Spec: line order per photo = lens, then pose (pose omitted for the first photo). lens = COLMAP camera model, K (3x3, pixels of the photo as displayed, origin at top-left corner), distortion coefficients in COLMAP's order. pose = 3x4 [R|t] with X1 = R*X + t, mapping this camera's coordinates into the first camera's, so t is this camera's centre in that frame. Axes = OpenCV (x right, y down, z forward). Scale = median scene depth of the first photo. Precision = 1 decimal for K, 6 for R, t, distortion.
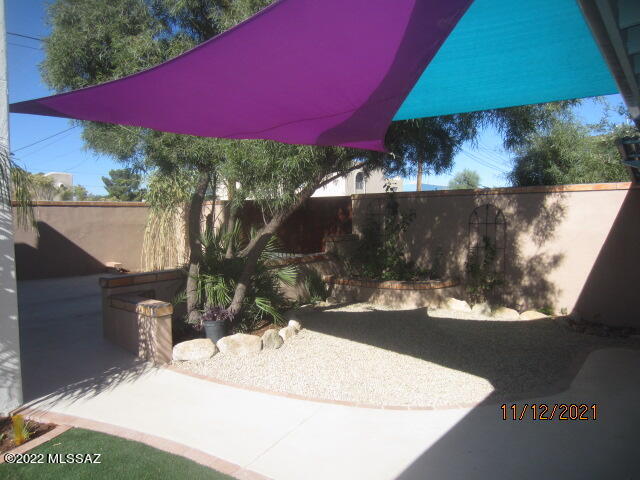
lens RADIAL K [[451.2, 0, 320.0], [0, 451.2, 240.0], [0, 0, 1]] dist [-0.028124, 0.001311]
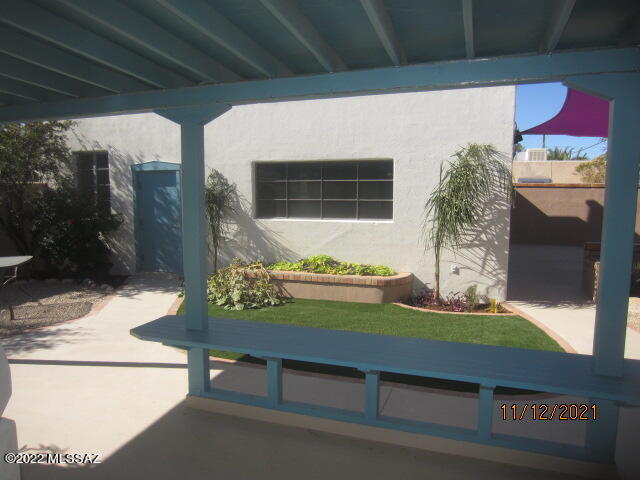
lens RADIAL K [[451.2, 0, 320.0], [0, 451.2, 240.0], [0, 0, 1]] dist [-0.028124, 0.001311]
pose [[0.326744, 0.095563, -0.940269, 0.791110], [-0.067918, 0.994677, 0.077492, 0.032851], [0.942669, 0.038541, 0.331495, -0.336354]]
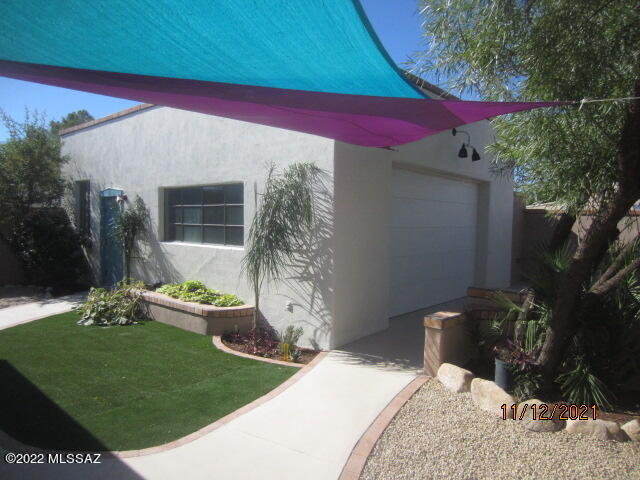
lens RADIAL K [[451.2, 0, 320.0], [0, 451.2, 240.0], [0, 0, 1]] dist [-0.028124, 0.001311]
pose [[-0.068331, 0.050210, -0.996398, 0.836911], [-0.078557, 0.995361, 0.055545, -0.076832], [0.994565, 0.082070, -0.064069, 1.042114]]
